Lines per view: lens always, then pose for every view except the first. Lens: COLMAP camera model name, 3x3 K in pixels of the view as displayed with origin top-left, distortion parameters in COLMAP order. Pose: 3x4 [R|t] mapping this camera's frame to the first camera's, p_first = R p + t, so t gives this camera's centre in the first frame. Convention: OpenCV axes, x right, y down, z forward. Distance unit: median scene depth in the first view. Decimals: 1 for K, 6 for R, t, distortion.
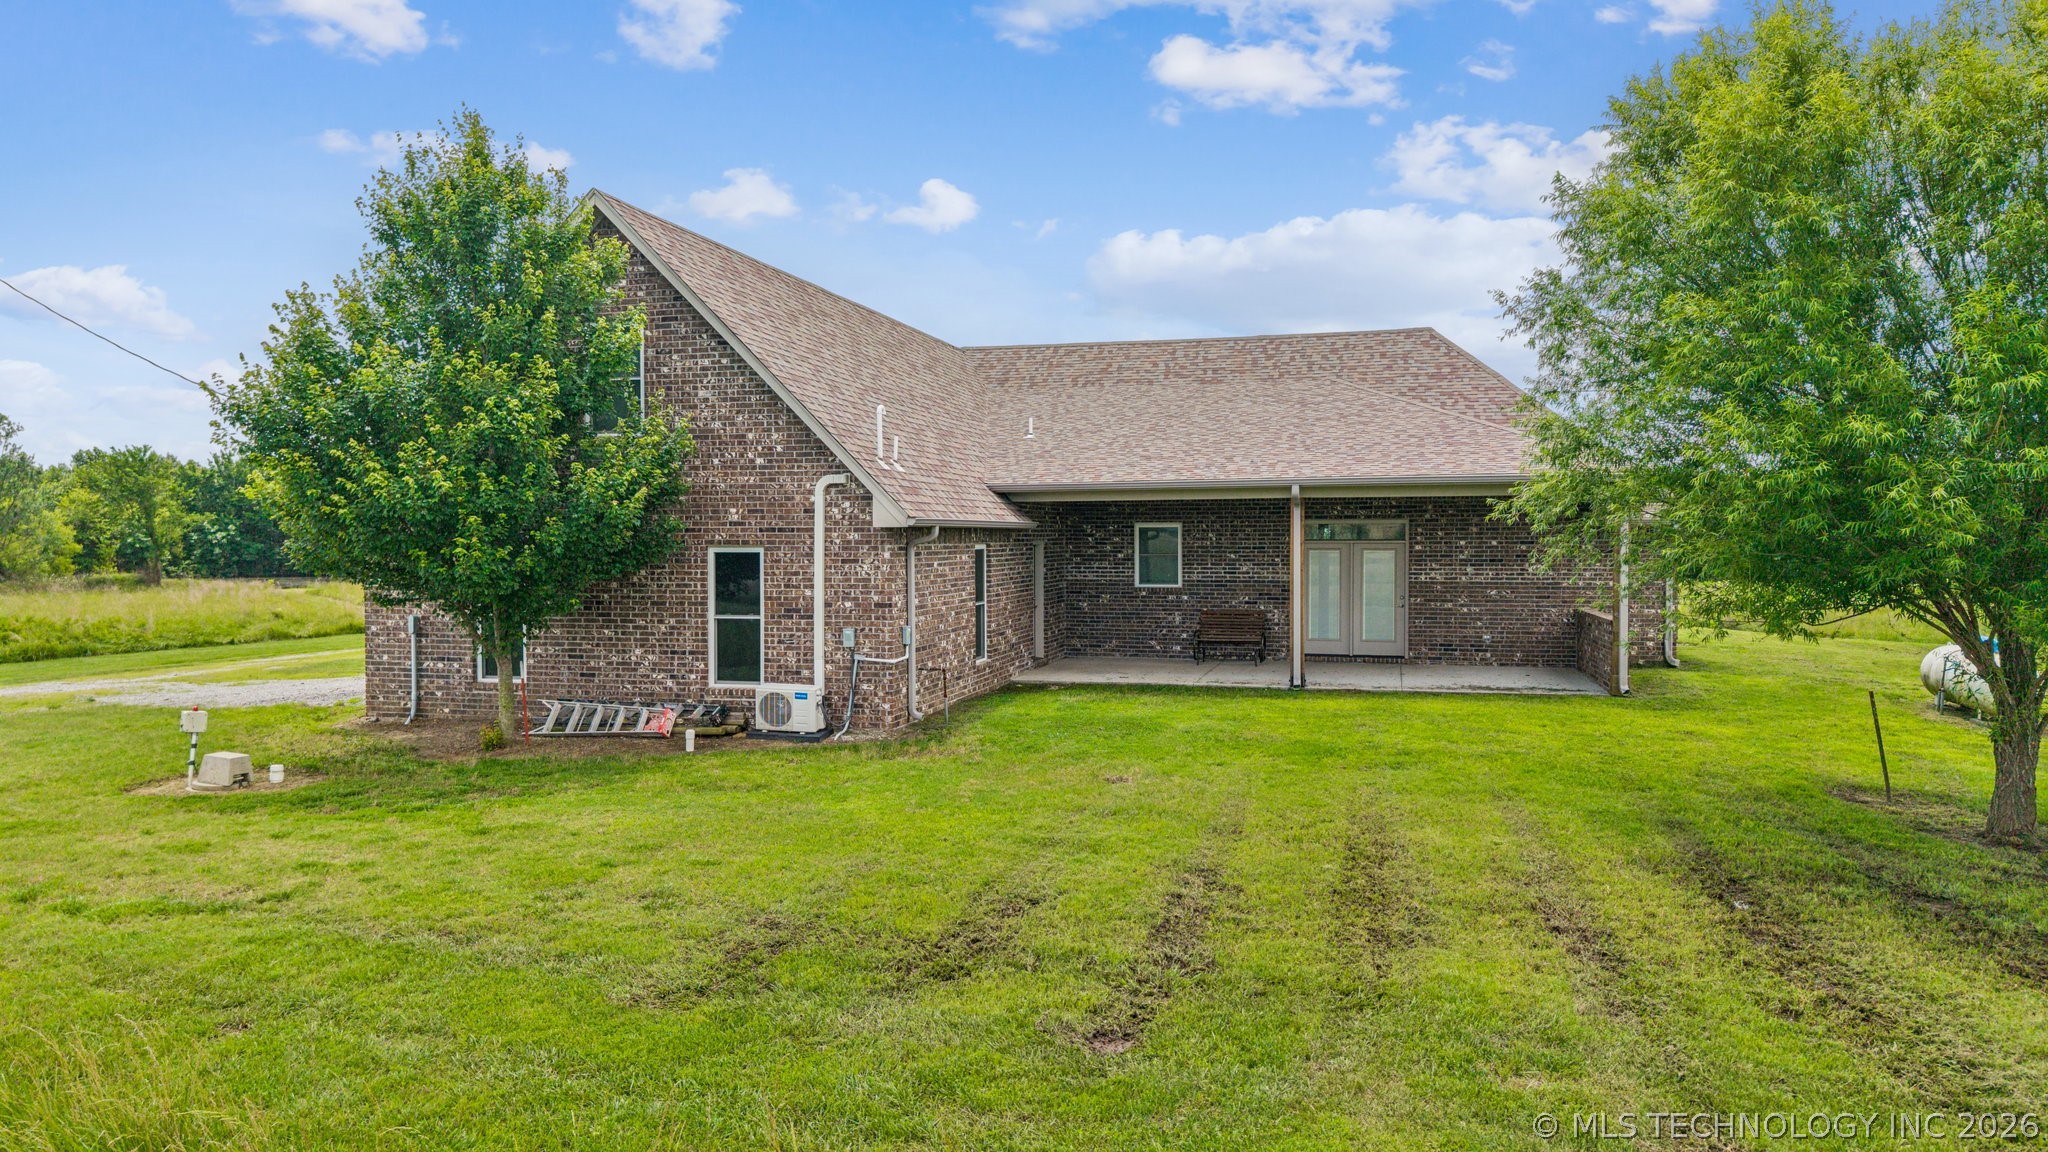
lens RADIAL K [[1420.0, 0, 1032.5], [0, 1420.0, 566.3], [0, 0, 1]] dist [0.131385, -0.205295]
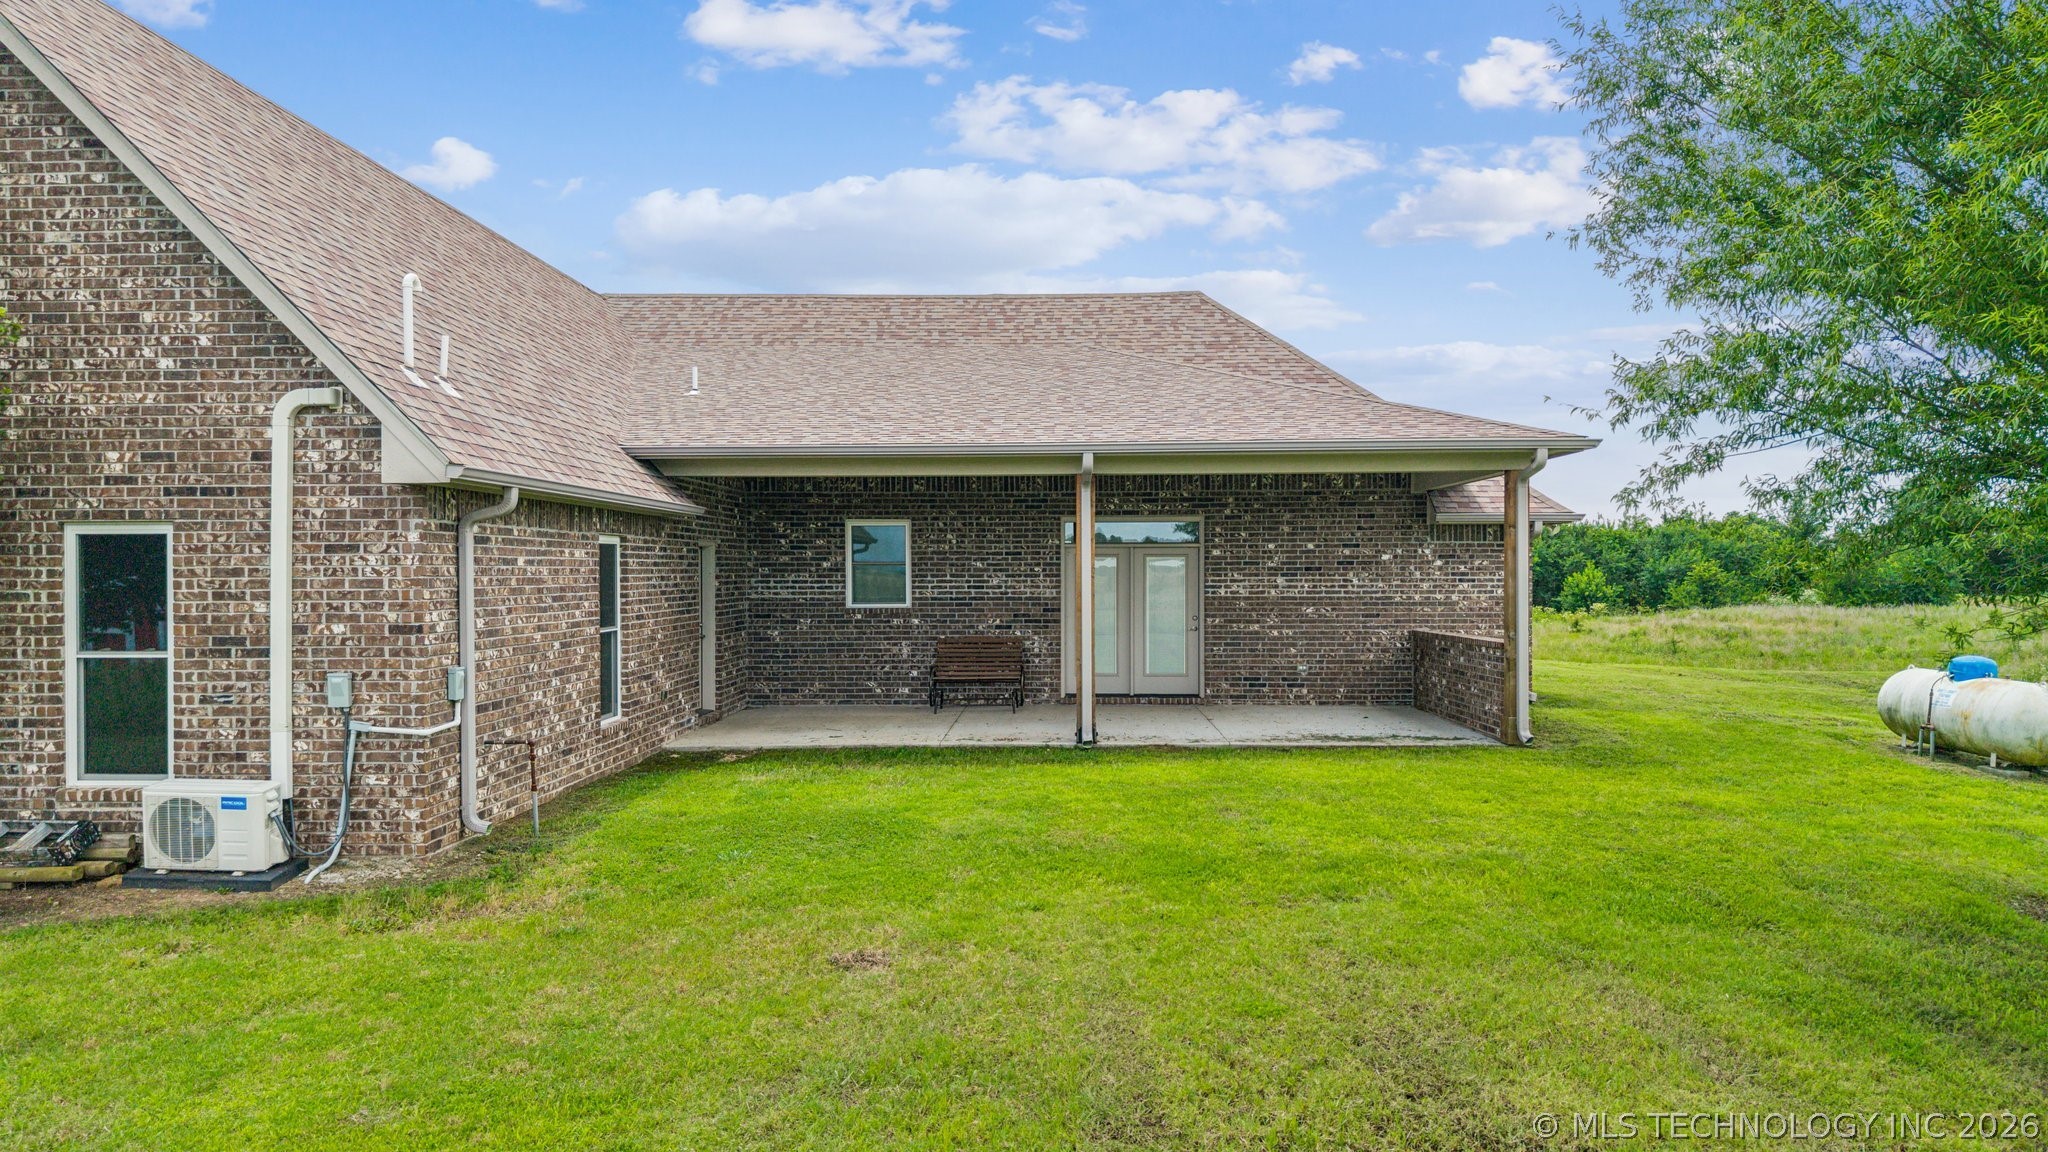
lens RADIAL K [[1420.0, 0, 1032.5], [0, 1420.0, 566.3], [0, 0, 1]] dist [0.131385, -0.205295]
pose [[0.975217, -0.001170, 0.221247, 0.005360], [0.007066, 0.999641, -0.025861, 0.015731], [-0.221137, 0.026783, 0.974875, 0.331405]]
